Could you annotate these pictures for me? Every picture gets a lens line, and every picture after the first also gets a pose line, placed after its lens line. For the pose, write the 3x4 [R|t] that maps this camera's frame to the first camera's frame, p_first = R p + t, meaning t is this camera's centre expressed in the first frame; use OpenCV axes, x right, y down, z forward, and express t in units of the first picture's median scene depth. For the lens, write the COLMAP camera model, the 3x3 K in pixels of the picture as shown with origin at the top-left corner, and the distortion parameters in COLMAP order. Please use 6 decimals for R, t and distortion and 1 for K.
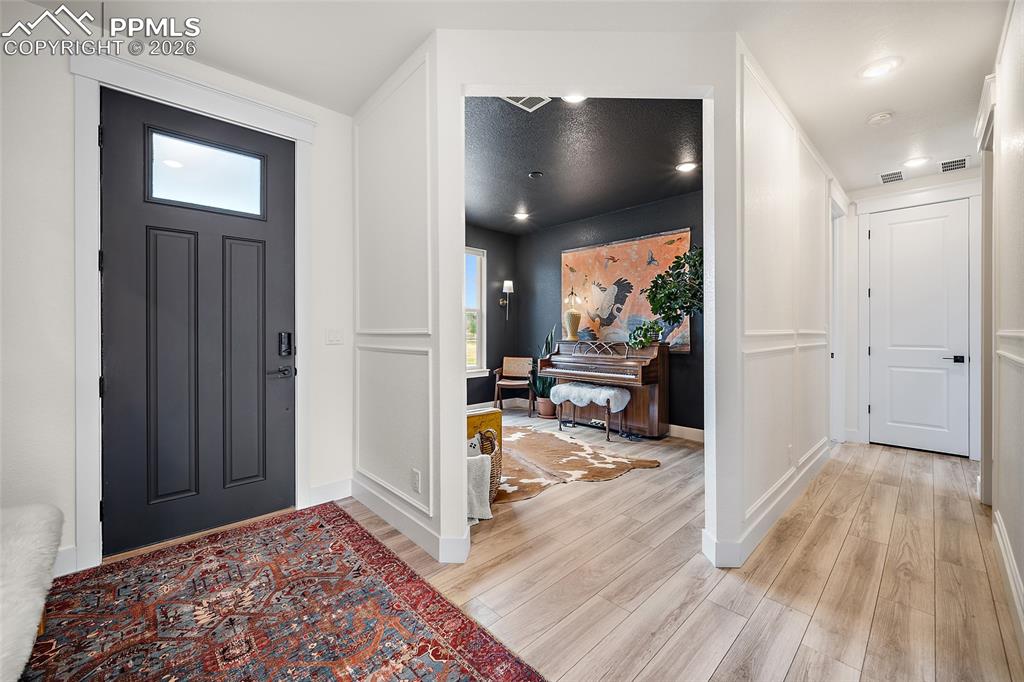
lens RADIAL K [[405.2, 0, 513.6], [0, 405.2, 339.3], [0, 0, 1]] dist [-0.000479, 0.000042]
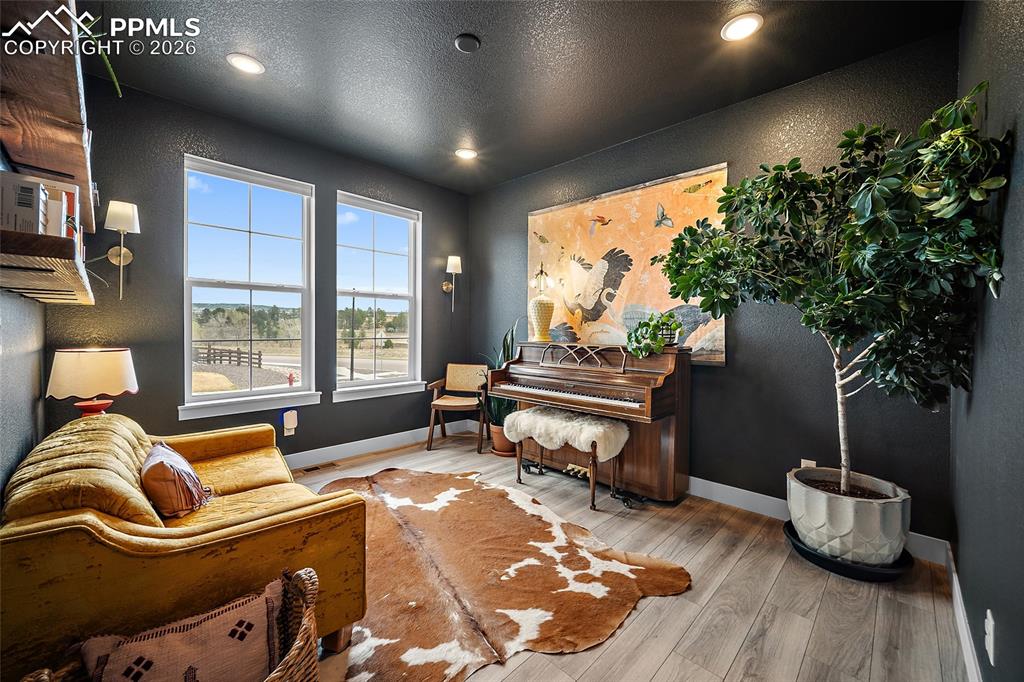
lens RADIAL K [[405.2, 0, 513.6], [0, 405.2, 339.3], [0, 0, 1]] dist [-0.000479, 0.000042]
pose [[0.999149, 0.007498, 0.040571, 0.080176], [-0.007793, 0.999944, 0.007114, -0.006853], [-0.040516, -0.007425, 0.999151, 0.365875]]
